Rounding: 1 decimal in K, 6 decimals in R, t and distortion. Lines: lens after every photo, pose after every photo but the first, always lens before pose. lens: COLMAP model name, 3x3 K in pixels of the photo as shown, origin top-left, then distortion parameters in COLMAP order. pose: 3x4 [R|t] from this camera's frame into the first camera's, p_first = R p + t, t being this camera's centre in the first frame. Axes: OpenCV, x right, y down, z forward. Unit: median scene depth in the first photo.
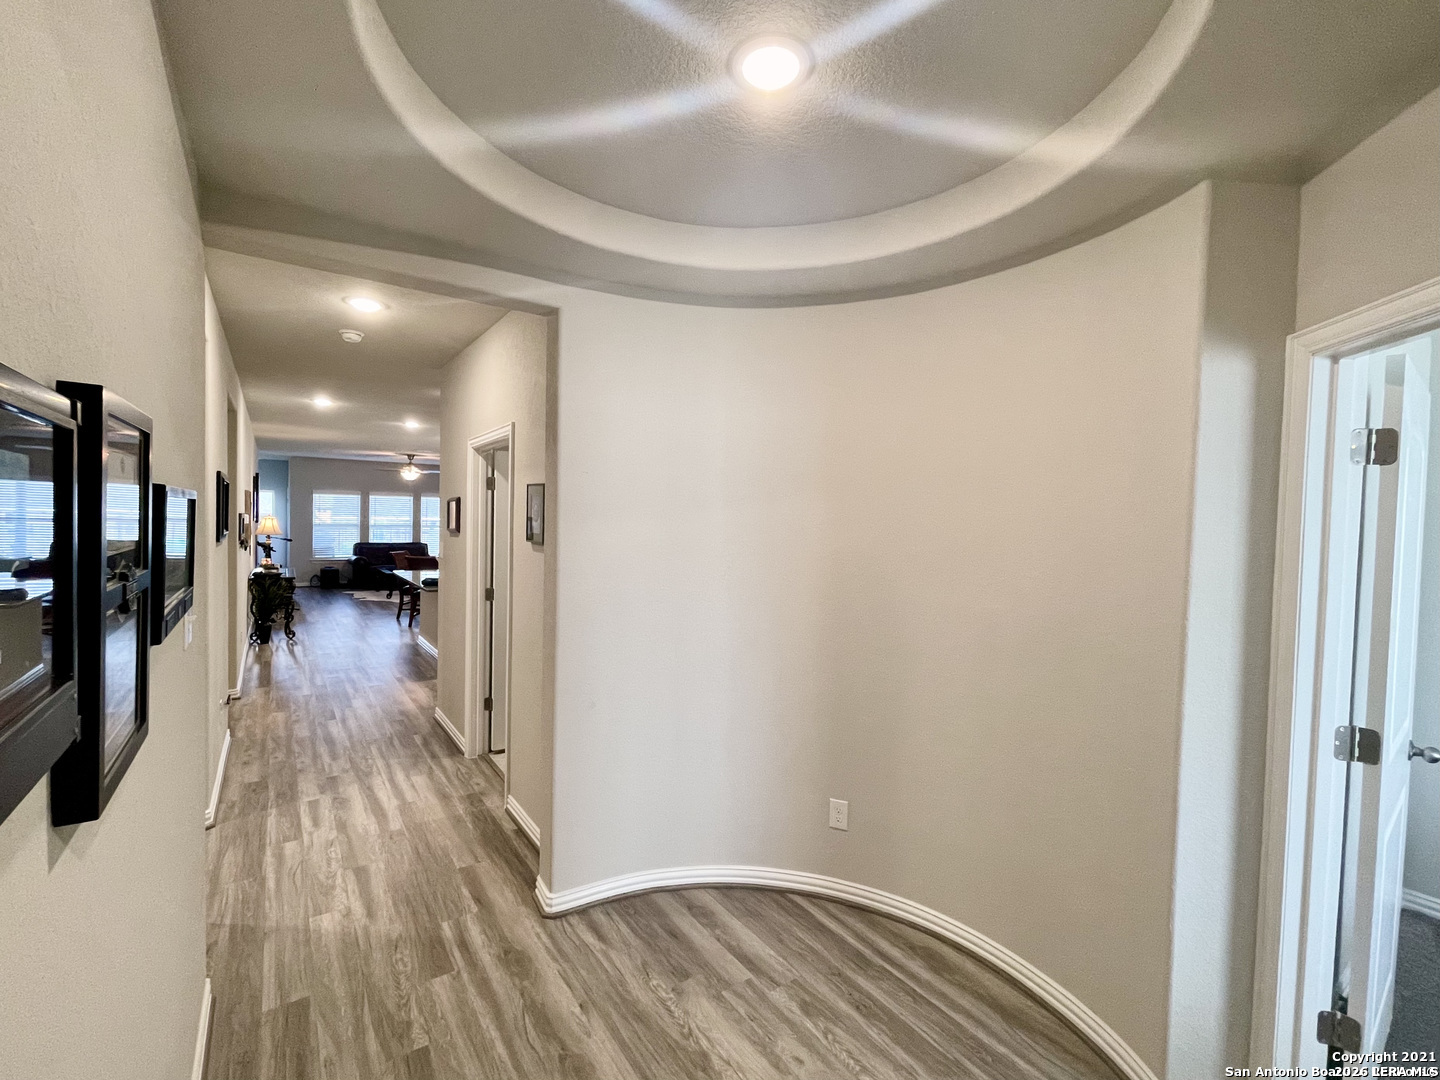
lens RADIAL K [[611.8, 0, 700.7], [0, 611.8, 534.7], [0, 0, 1]] dist [-0.017016, 0.008822]
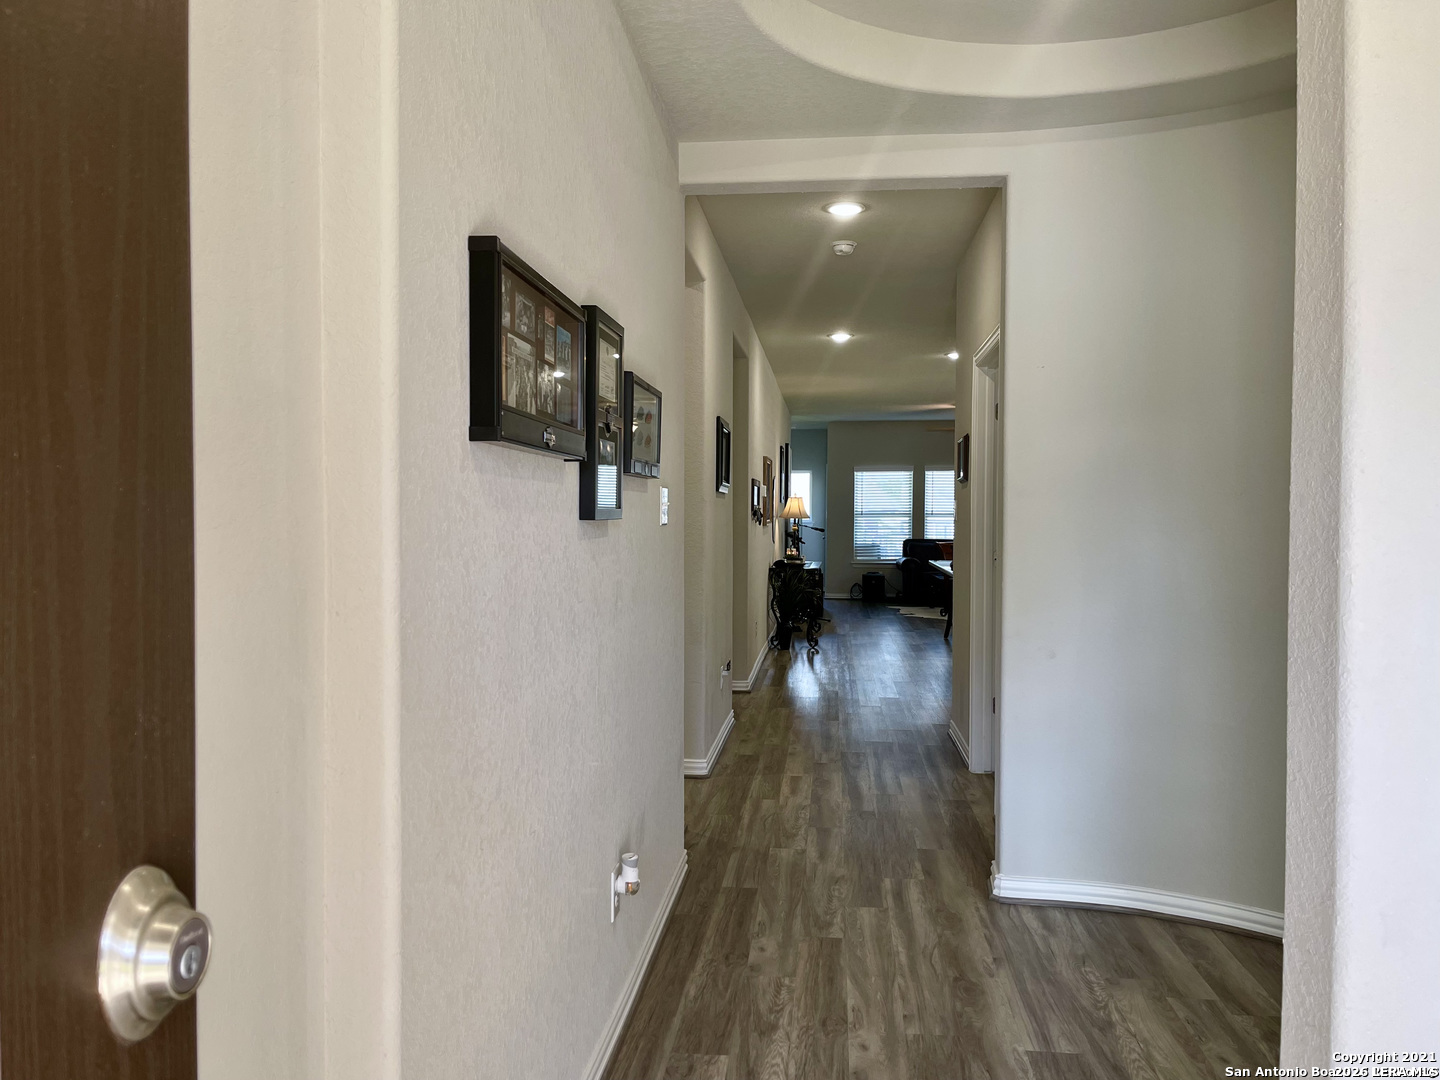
lens RADIAL K [[1080.2, 0, 720.0], [0, 1080.2, 540.0], [0, 0, 1]] dist [-0.003344, -0.000718]
pose [[0.755149, -0.003734, -0.655543, 0.311050], [-0.003461, 0.999947, -0.009684, 0.105180], [0.655544, 0.009582, 0.755096, -0.266896]]
